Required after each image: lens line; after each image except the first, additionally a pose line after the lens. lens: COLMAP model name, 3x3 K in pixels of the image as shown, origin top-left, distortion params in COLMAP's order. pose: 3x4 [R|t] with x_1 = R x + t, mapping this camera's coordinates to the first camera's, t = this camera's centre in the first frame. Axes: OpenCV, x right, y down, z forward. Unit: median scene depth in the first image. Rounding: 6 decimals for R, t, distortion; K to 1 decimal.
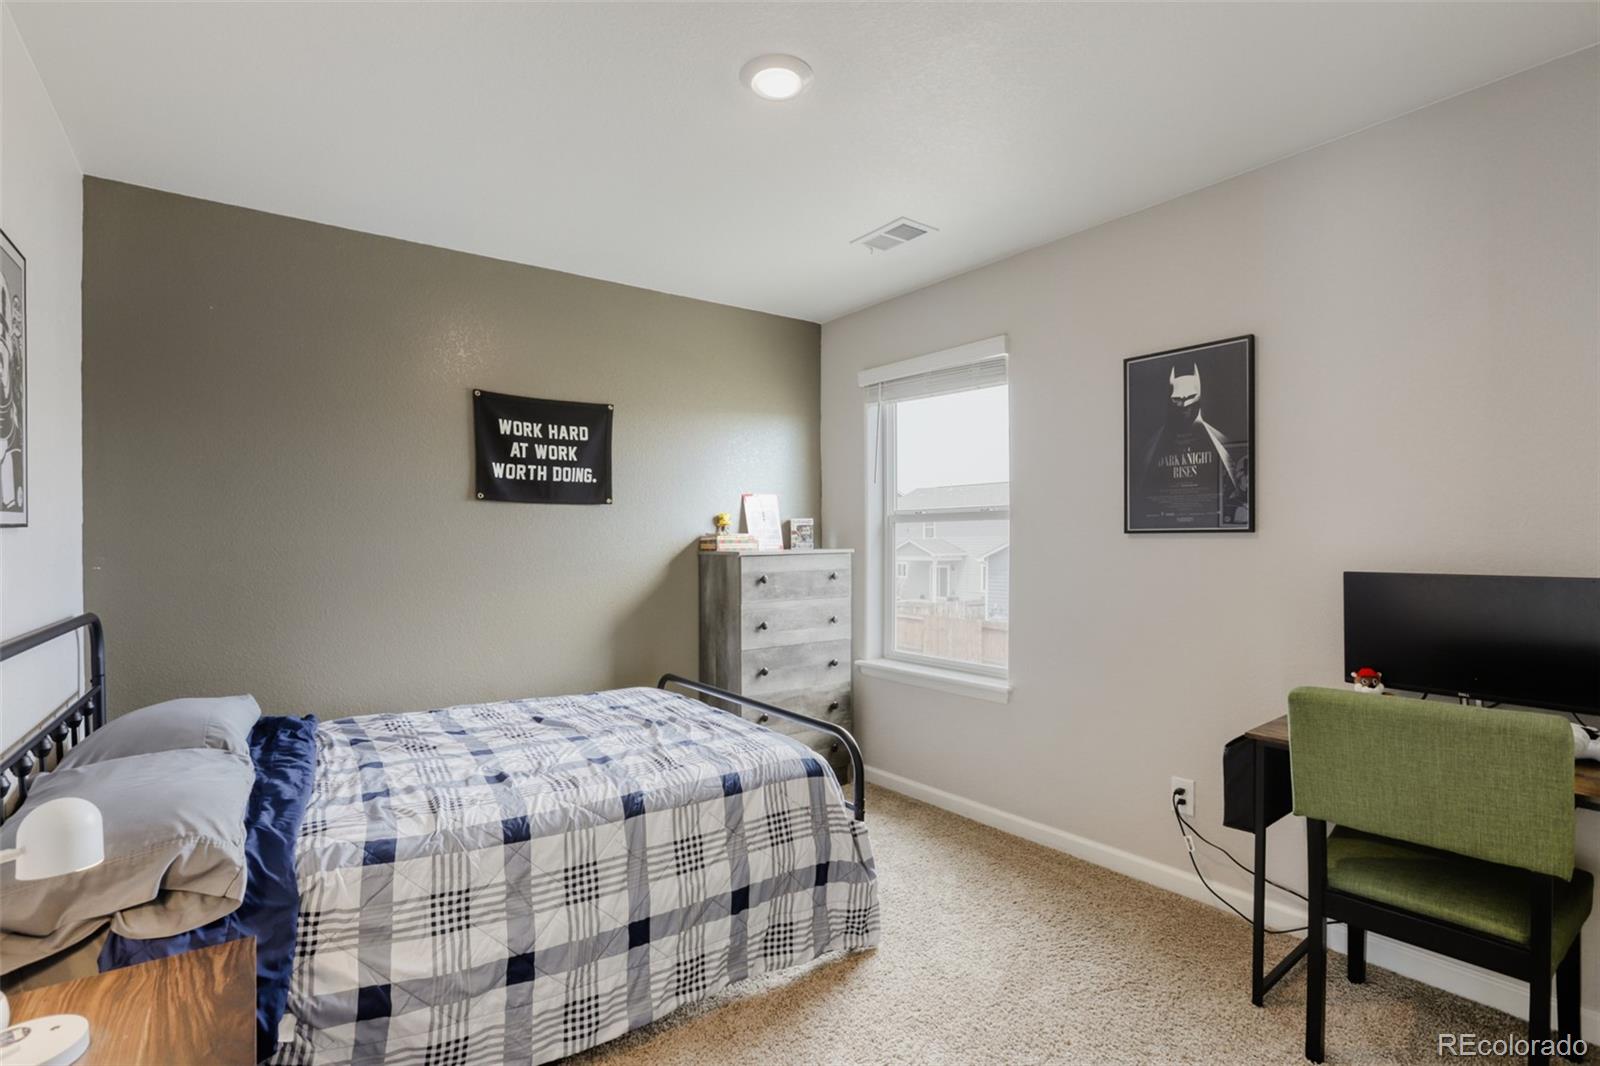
lens RADIAL K [[740.4, 0, 800.0], [0, 740.4, 533.0], [0, 0, 1]] dist [-0.064272, 0.031223]
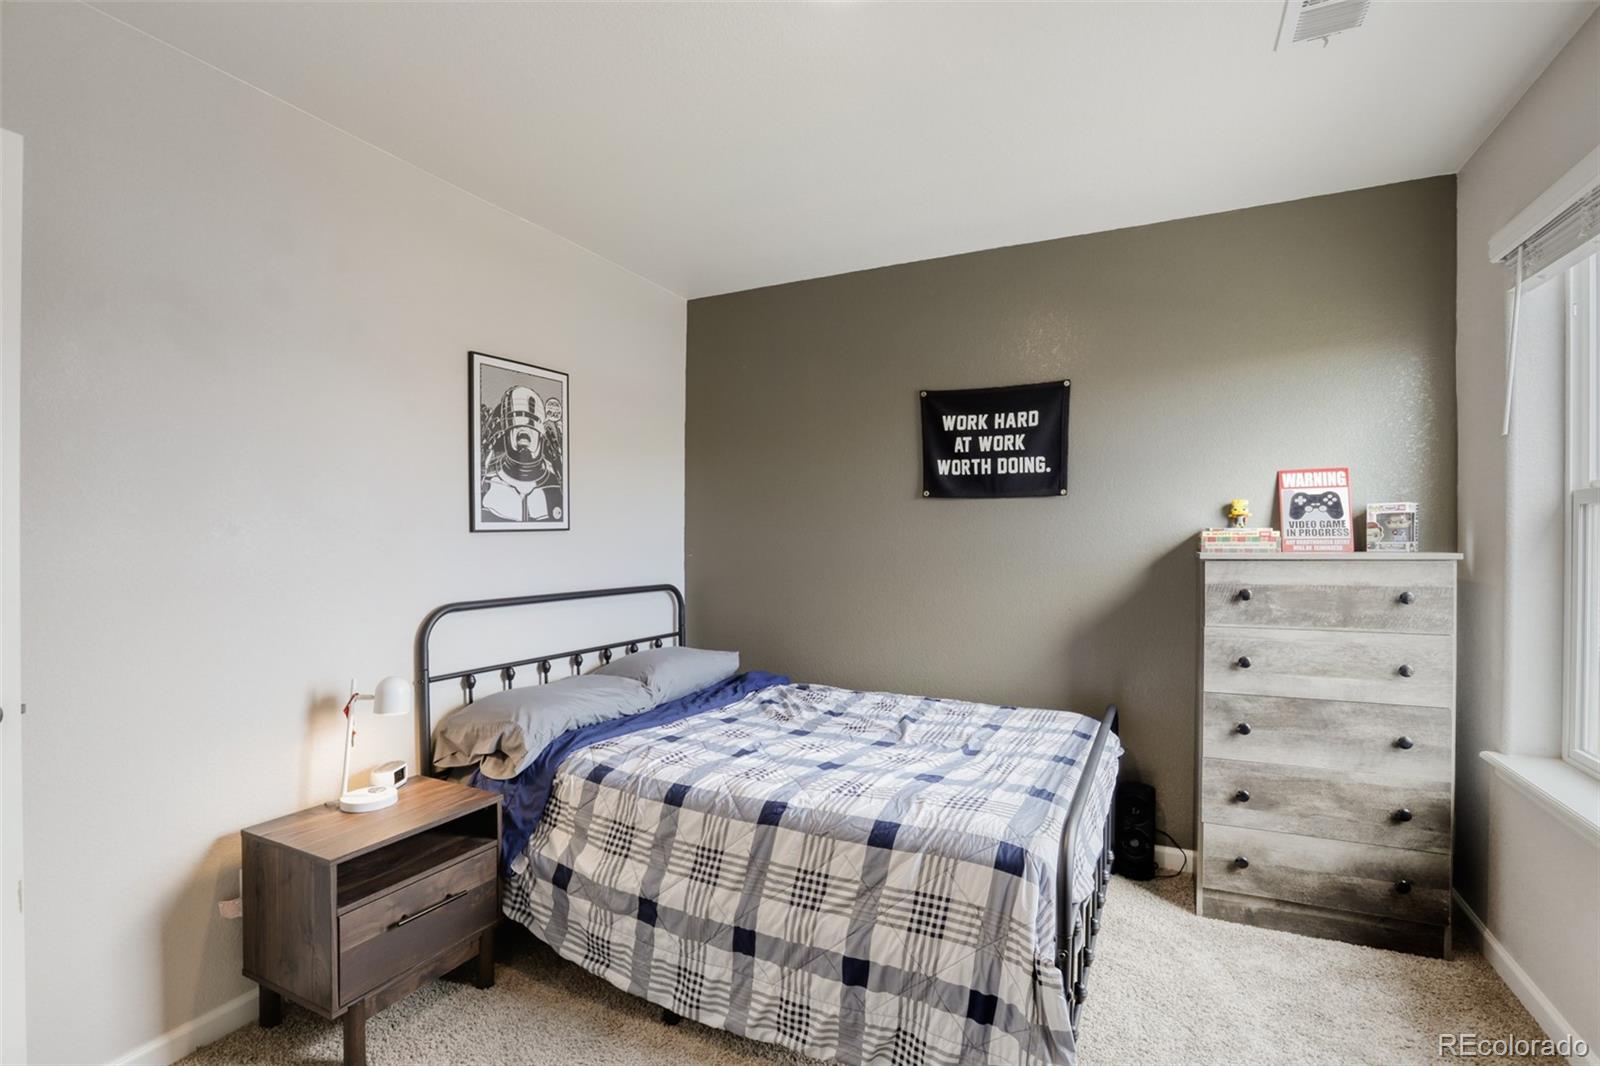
lens RADIAL K [[740.4, 0, 800.0], [0, 740.4, 533.0], [0, 0, 1]] dist [-0.064272, 0.031223]
pose [[0.464288, -0.001824, -0.885682, 0.396183], [0.009692, 0.999948, 0.003022, -0.000667], [0.885631, -0.009987, 0.464282, 0.358462]]
